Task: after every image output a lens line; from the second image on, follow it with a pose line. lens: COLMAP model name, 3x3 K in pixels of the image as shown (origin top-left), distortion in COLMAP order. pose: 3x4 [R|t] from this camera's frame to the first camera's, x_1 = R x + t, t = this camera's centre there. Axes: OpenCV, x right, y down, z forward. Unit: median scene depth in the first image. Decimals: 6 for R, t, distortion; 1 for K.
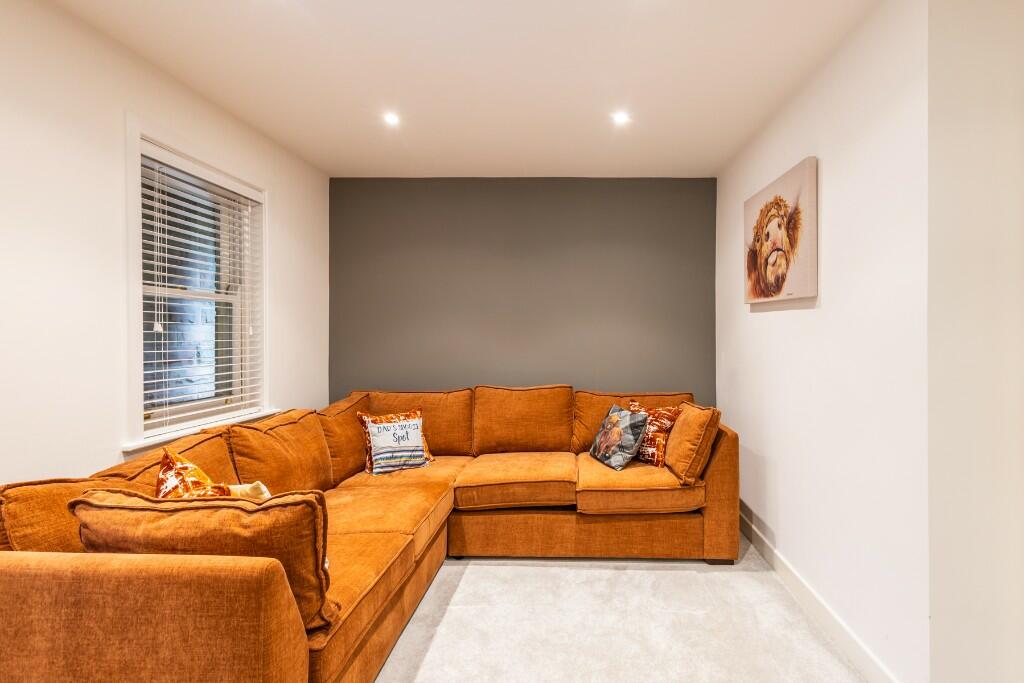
lens RADIAL K [[490.6, 0, 562.2], [0, 490.6, 334.3], [0, 0, 1]] dist [0.009215, -0.000696]
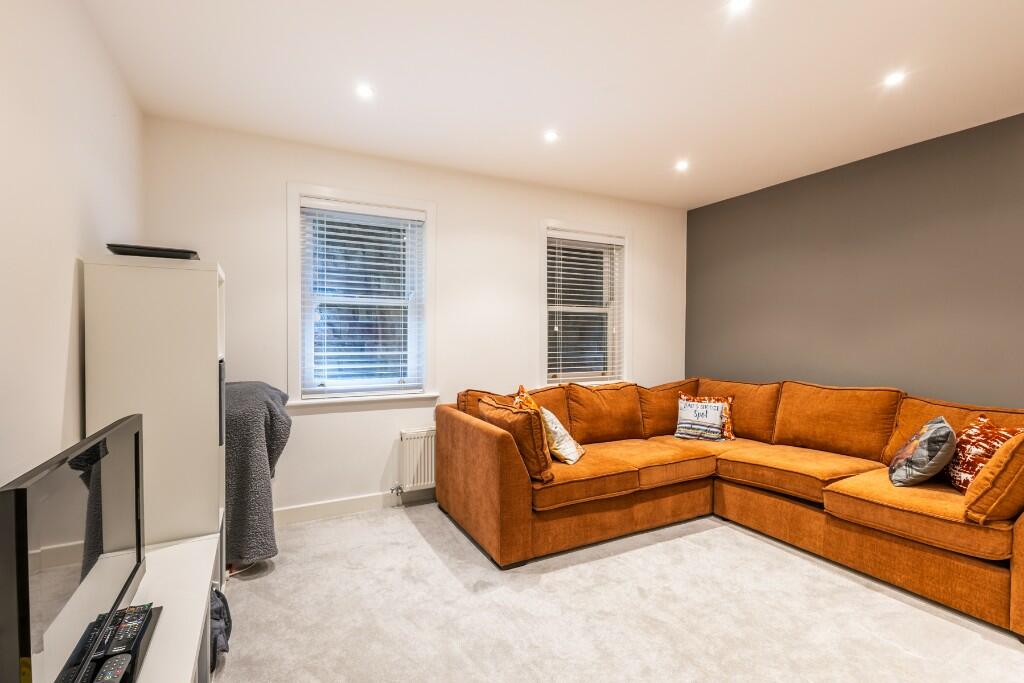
lens RADIAL K [[465.3, 0, 509.0], [0, 465.3, 337.1], [0, 0, 1]] dist [0.001277, -0.000715]
pose [[0.485159, 0.001184, -0.874425, 0.534978], [0.000833, 0.999998, 0.001816, 0.012696], [0.874426, -0.001610, 0.485157, 0.001018]]
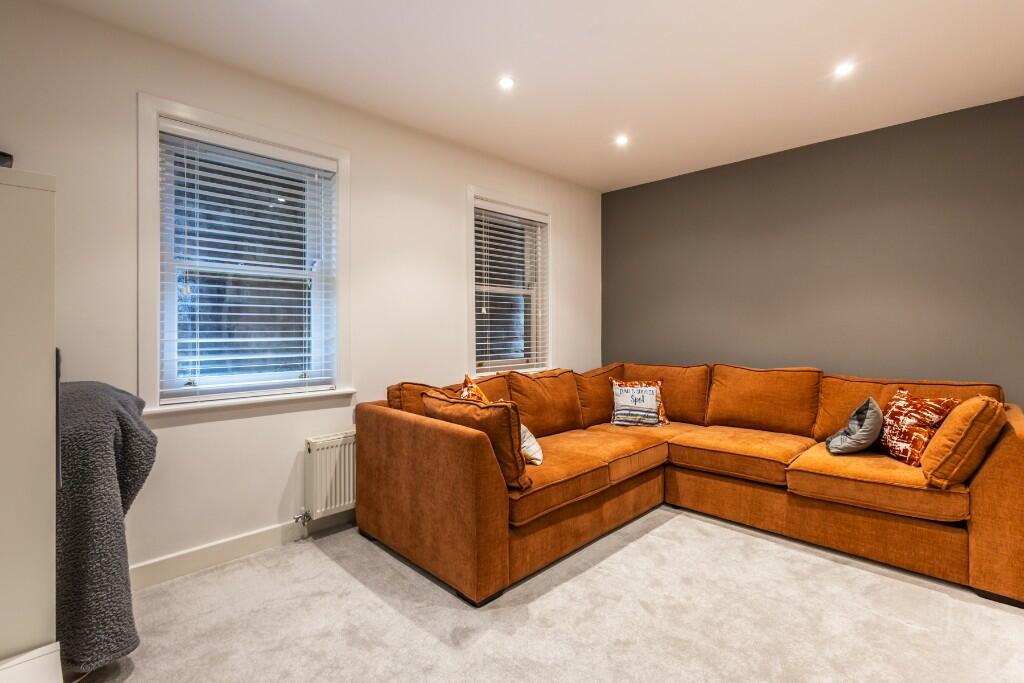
lens RADIAL K [[475.2, 0, 510.6], [0, 475.2, 321.6], [0, 0, 1]] dist [0.003089, 0.000097]
pose [[0.726676, -0.009706, -0.686912, 0.283937], [0.002600, 0.999932, -0.011379, 0.035033], [0.686976, 0.006483, 0.726652, -0.072696]]
